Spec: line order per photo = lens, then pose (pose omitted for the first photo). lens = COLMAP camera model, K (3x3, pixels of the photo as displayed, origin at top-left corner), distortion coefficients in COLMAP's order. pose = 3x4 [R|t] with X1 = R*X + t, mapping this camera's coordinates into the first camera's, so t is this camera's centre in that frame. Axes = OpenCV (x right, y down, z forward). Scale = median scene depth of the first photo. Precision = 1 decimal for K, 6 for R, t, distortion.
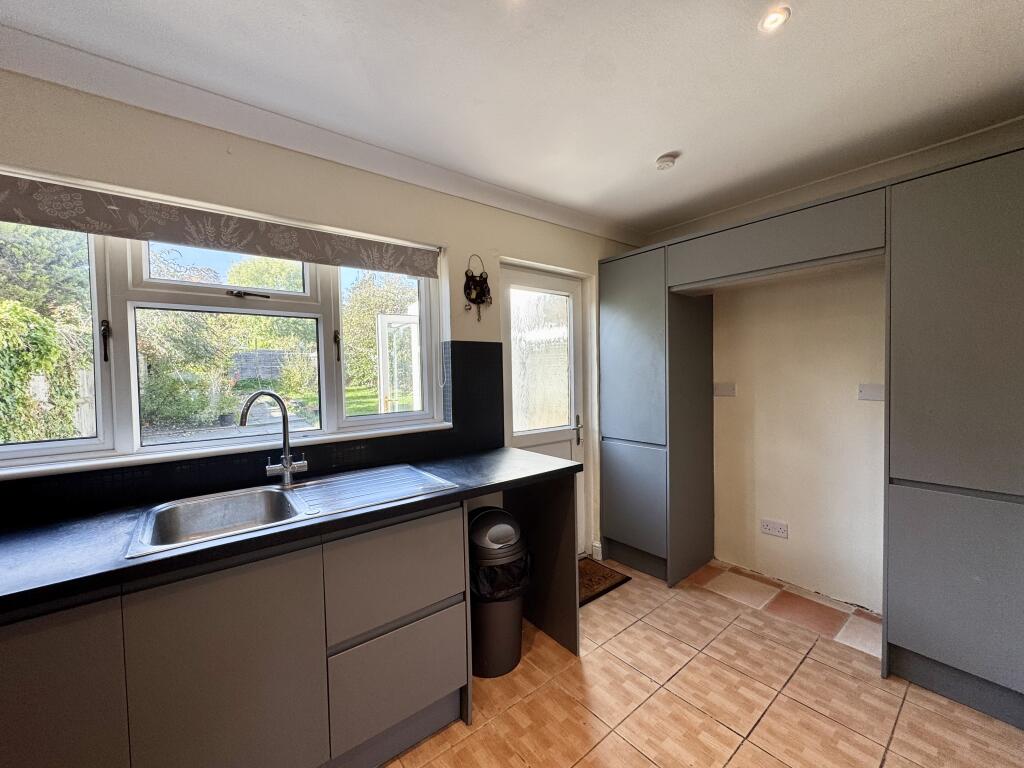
lens RADIAL K [[408.3, 0, 512.8], [0, 408.3, 383.4], [0, 0, 1]] dist [-0.001842, -0.000007]
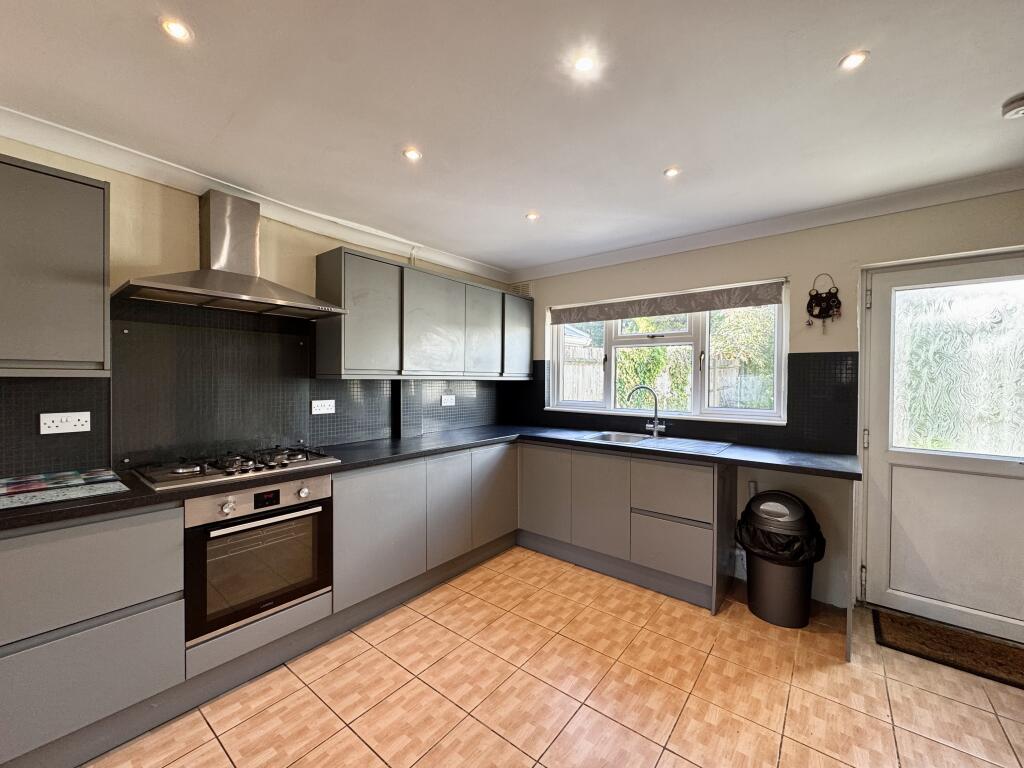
lens RADIAL K [[408.3, 0, 511.9], [0, 408.3, 382.9], [0, 0, 1]] dist [-0.001842, -0.000007]
pose [[0.221364, 0.030334, -0.974719, 0.947575], [-0.039784, 0.998965, 0.022053, -0.013934], [0.974379, 0.033897, 0.222342, -0.063492]]
